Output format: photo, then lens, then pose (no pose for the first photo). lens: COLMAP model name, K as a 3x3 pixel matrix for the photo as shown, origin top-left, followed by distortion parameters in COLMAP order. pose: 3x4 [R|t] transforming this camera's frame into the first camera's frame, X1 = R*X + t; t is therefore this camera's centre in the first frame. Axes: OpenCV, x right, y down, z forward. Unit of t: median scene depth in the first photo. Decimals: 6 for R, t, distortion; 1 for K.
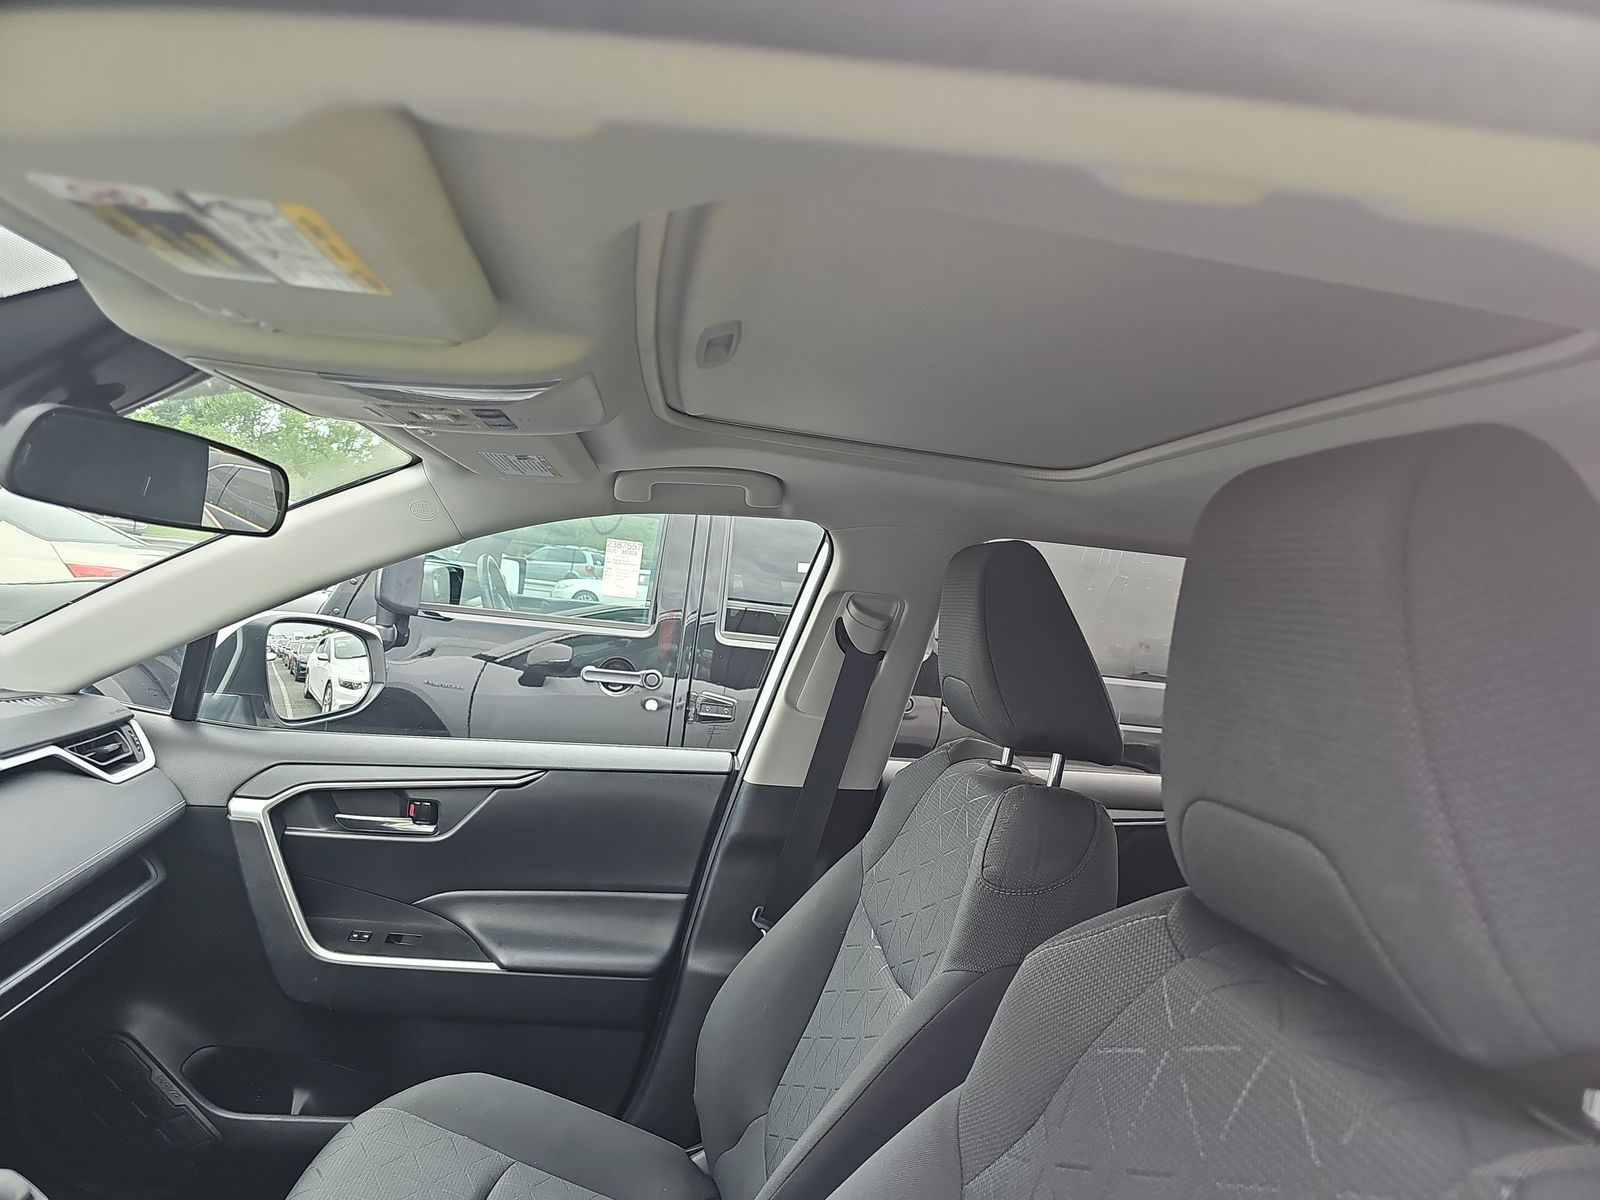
lens RADIAL K [[1065.8, 0, 800.0], [0, 1065.8, 600.0], [0, 0, 1]] dist [0.031783, -0.024150]
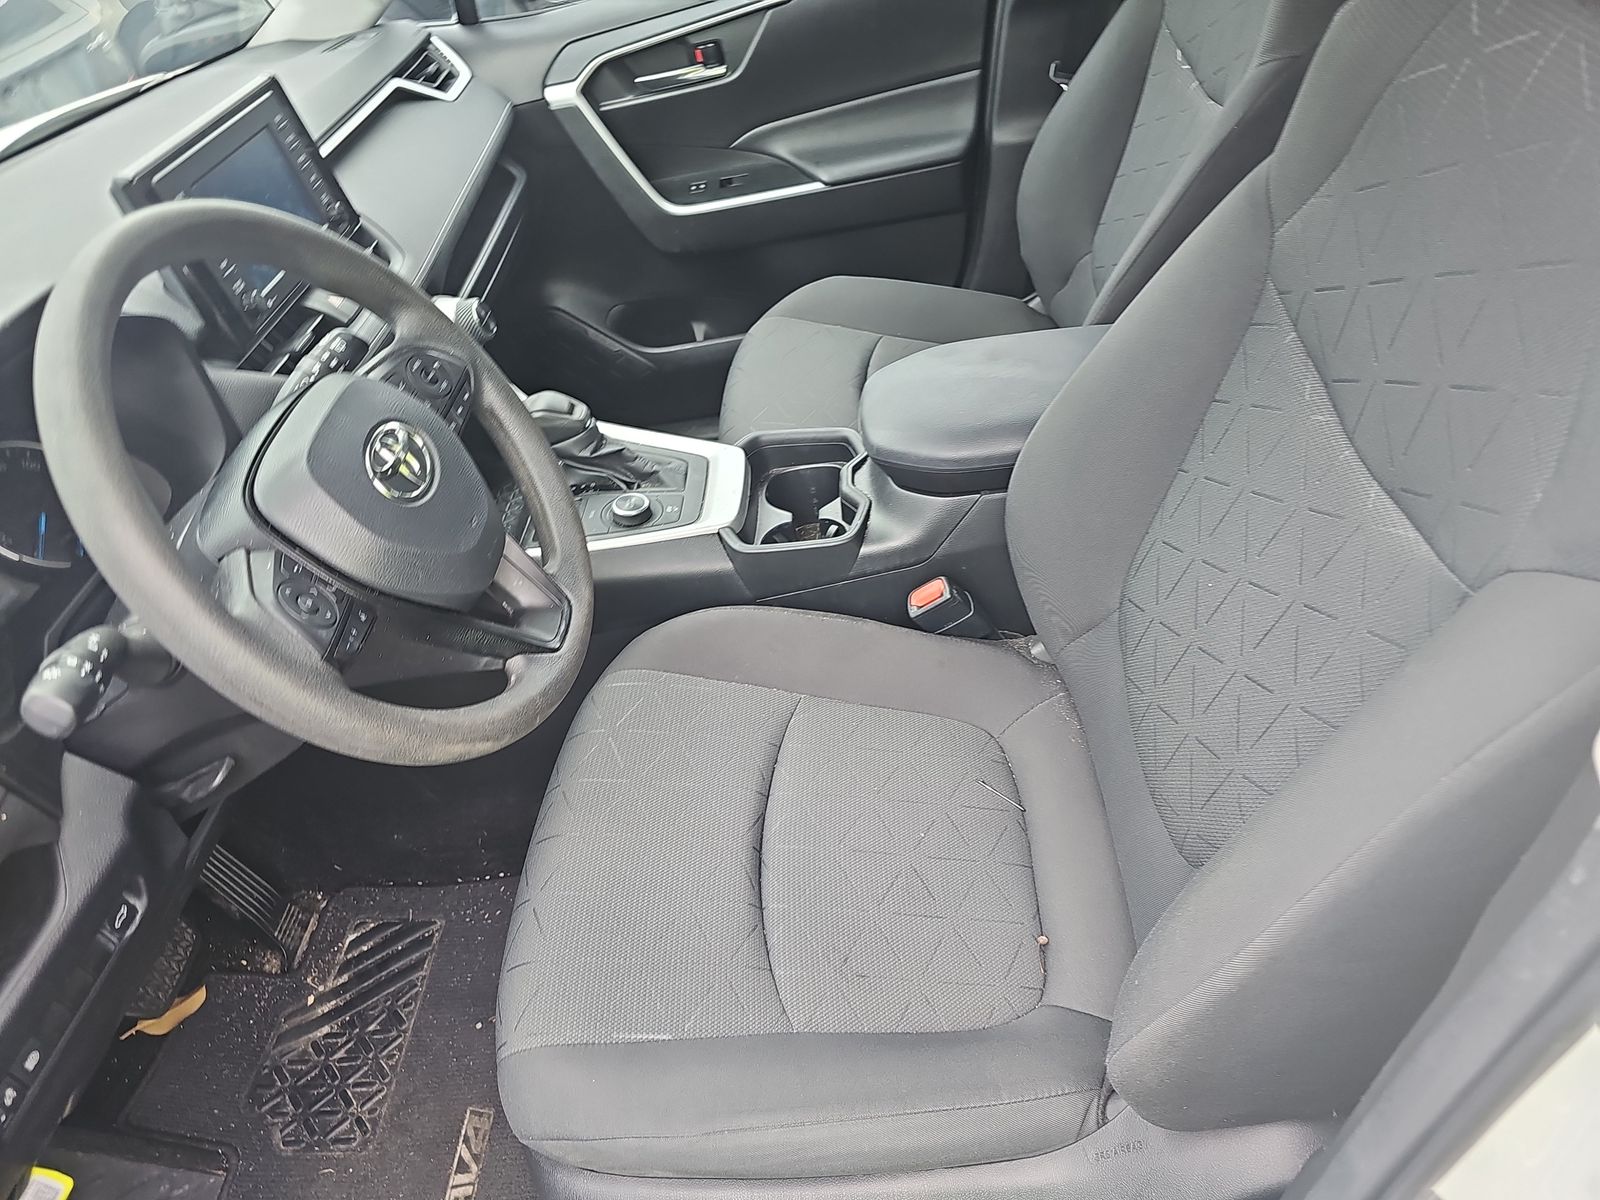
lens RADIAL K [[1063.1, 0, 807.1], [0, 1063.1, 613.4], [0, 0, 1]] dist [0.028641, -0.025947]
pose [[0.942913, -0.116522, -0.311990, -0.006061], [0.293384, 0.733956, 0.612564, -0.010056], [0.157610, -0.669127, 0.726242, -0.093598]]
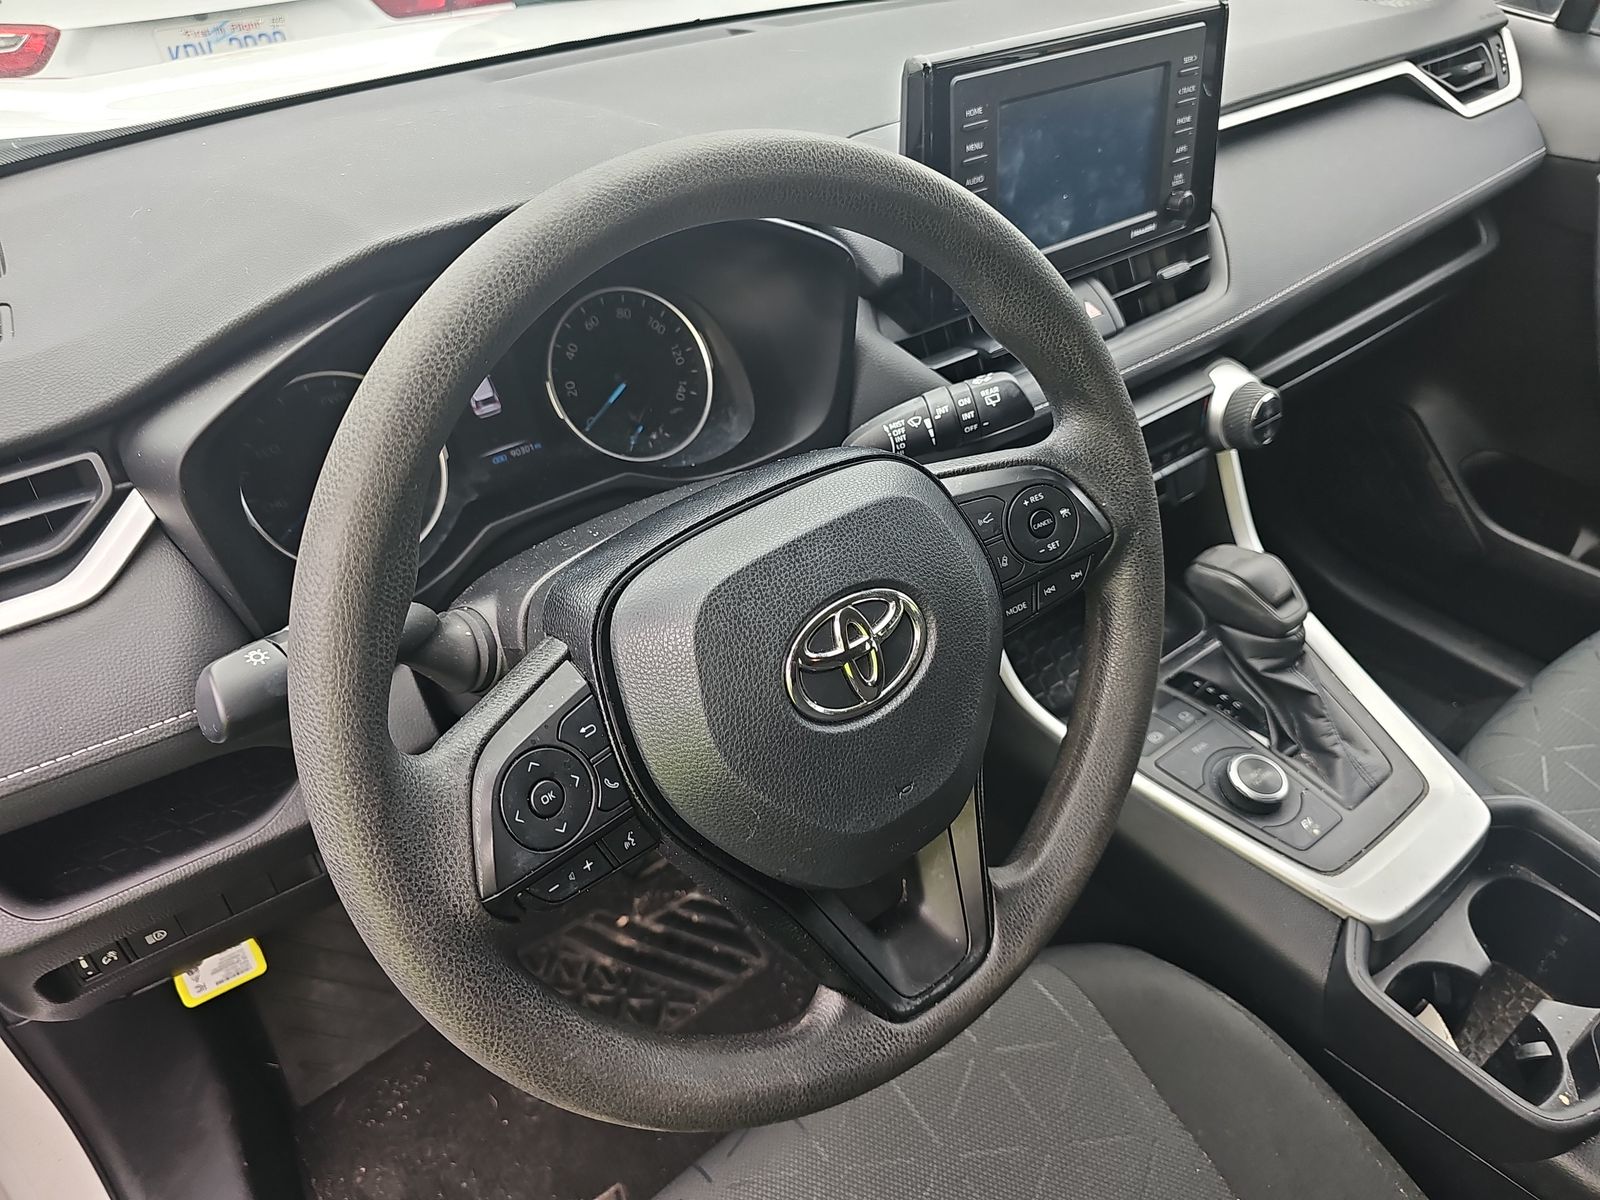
lens RADIAL K [[1088.4, 0, 798.4], [0, 1088.4, 586.4], [0, 0, 1]] dist [0.026633, -0.028488]
pose [[0.492391, 0.413240, -0.766018, -0.110171], [0.077189, 0.855902, 0.511345, 0.015014], [0.866944, -0.310910, 0.389541, 0.141255]]
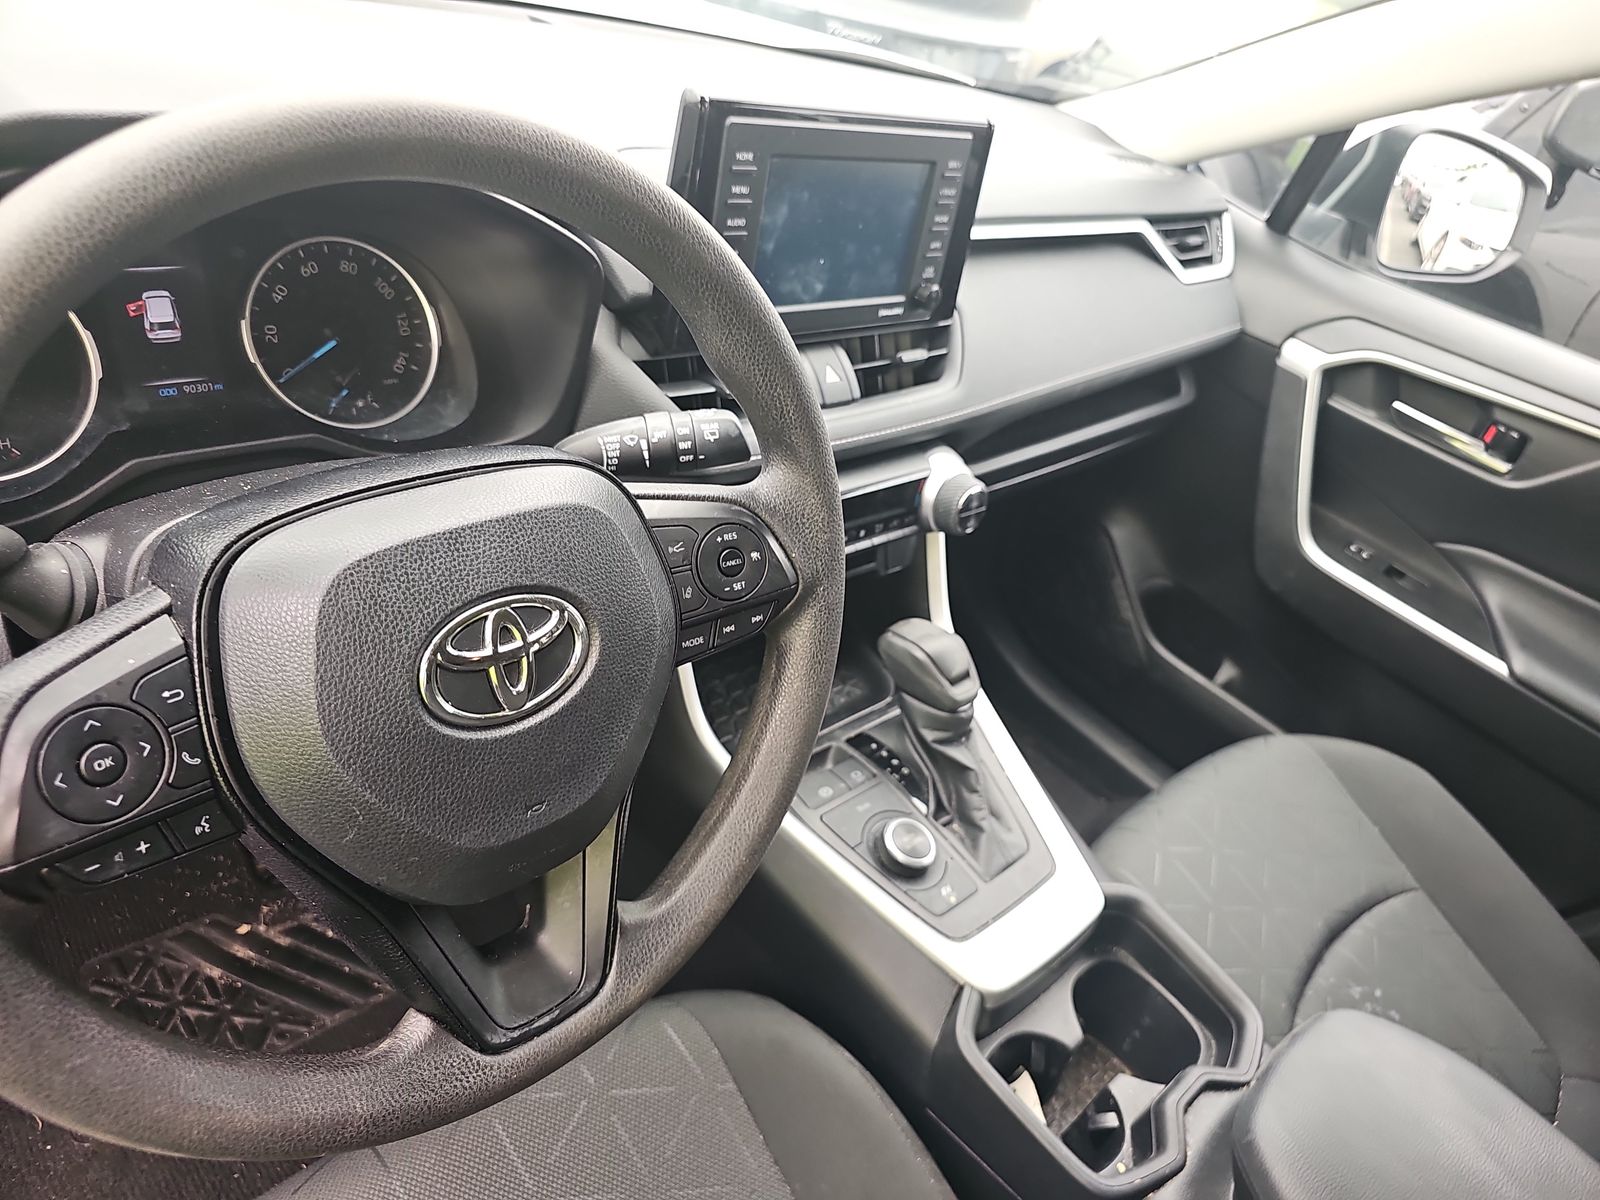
lens RADIAL K [[1089.9, 0, 815.4], [0, 1089.9, 583.3], [0, 0, 1]] dist [0.045239, -0.062648]
pose [[0.594258, 0.477039, -0.647527, -0.100393], [-0.188558, 0.865304, 0.464430, 0.019436], [0.781859, -0.153895, 0.604163, 0.157984]]
